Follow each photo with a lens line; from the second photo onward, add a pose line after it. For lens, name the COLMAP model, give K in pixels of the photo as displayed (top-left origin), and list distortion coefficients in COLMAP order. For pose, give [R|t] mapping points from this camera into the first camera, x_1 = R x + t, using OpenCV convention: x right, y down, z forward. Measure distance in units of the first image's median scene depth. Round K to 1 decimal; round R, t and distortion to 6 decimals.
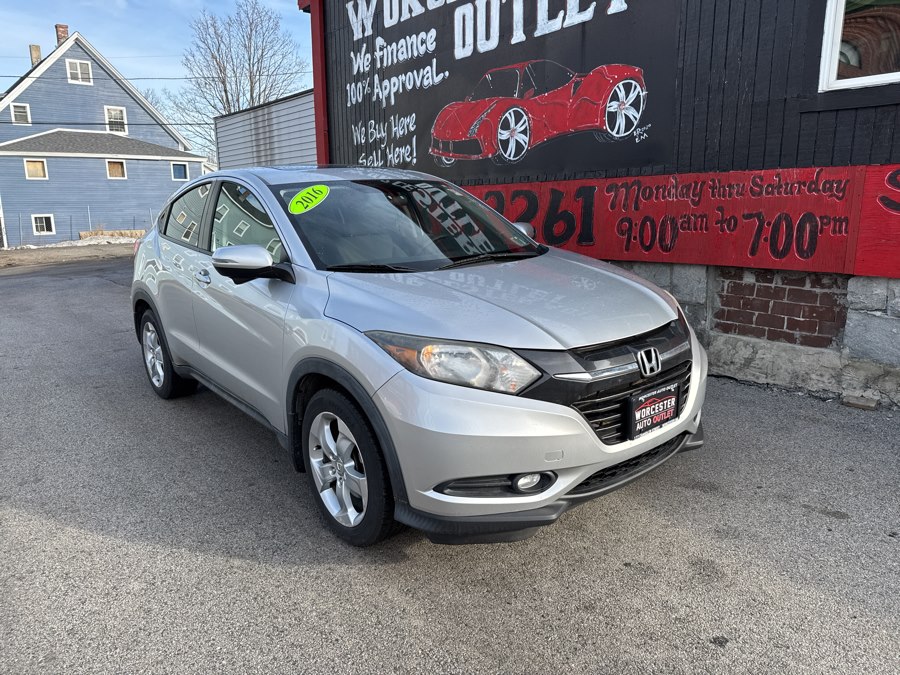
lens RADIAL K [[619.3, 0, 449.6], [0, 619.3, 342.9], [0, 0, 1]] dist [0.012600, -0.028991]
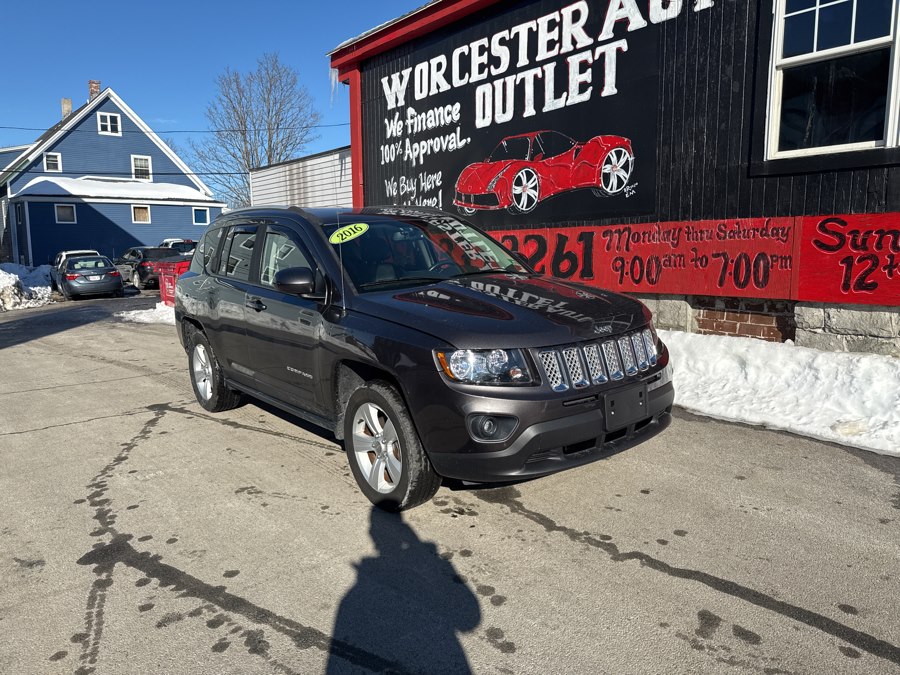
lens RADIAL K [[619.3, 0, 450.3], [0, 619.3, 338.3], [0, 0, 1]] dist [0.012600, -0.028991]
pose [[0.999980, 0.000341, -0.006390, -0.032533], [-0.000814, 0.997244, -0.074184, 0.037574], [0.006347, 0.074188, 0.997224, -0.162746]]
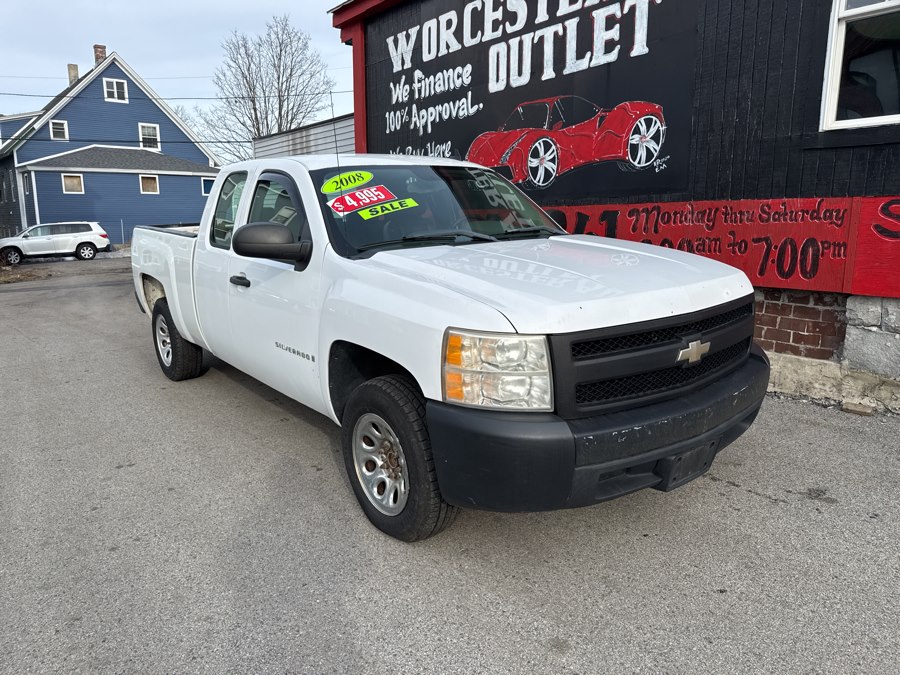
lens RADIAL K [[619.3, 0, 454.7], [0, 619.3, 344.8], [0, 0, 1]] dist [0.012600, -0.028991]
pose [[0.999696, 0.011600, -0.021775, -0.021822], [-0.012044, 0.999720, -0.020384, 0.007765], [0.021532, 0.020640, 0.999555, -0.077049]]
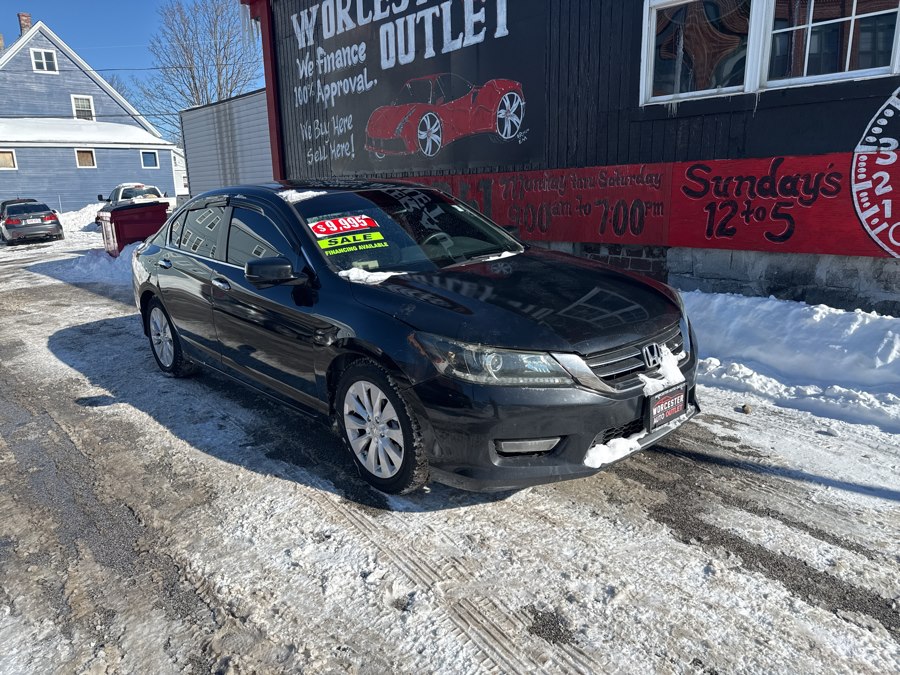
lens RADIAL K [[619.3, 0, 450.7], [0, 619.3, 344.1], [0, 0, 1]] dist [0.012600, -0.028991]
pose [[0.999199, -0.024522, 0.031637, 0.085806], [0.023554, 0.999254, 0.030599, 0.027693], [-0.032364, -0.029830, 0.999031, -0.183840]]
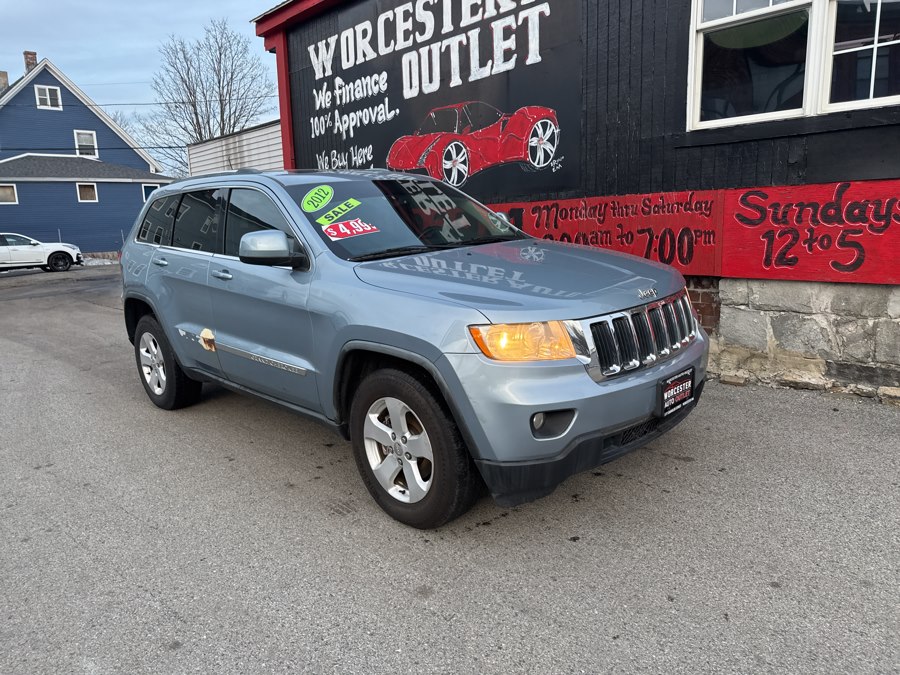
lens RADIAL K [[619.3, 0, 456.2], [0, 619.3, 334.8], [0, 0, 1]] dist [0.012600, -0.028991]
pose [[0.998454, -0.030127, 0.046713, 0.036733], [0.031707, 0.998936, -0.033481, 0.018244], [-0.045654, 0.034910, 0.998347, -0.125928]]
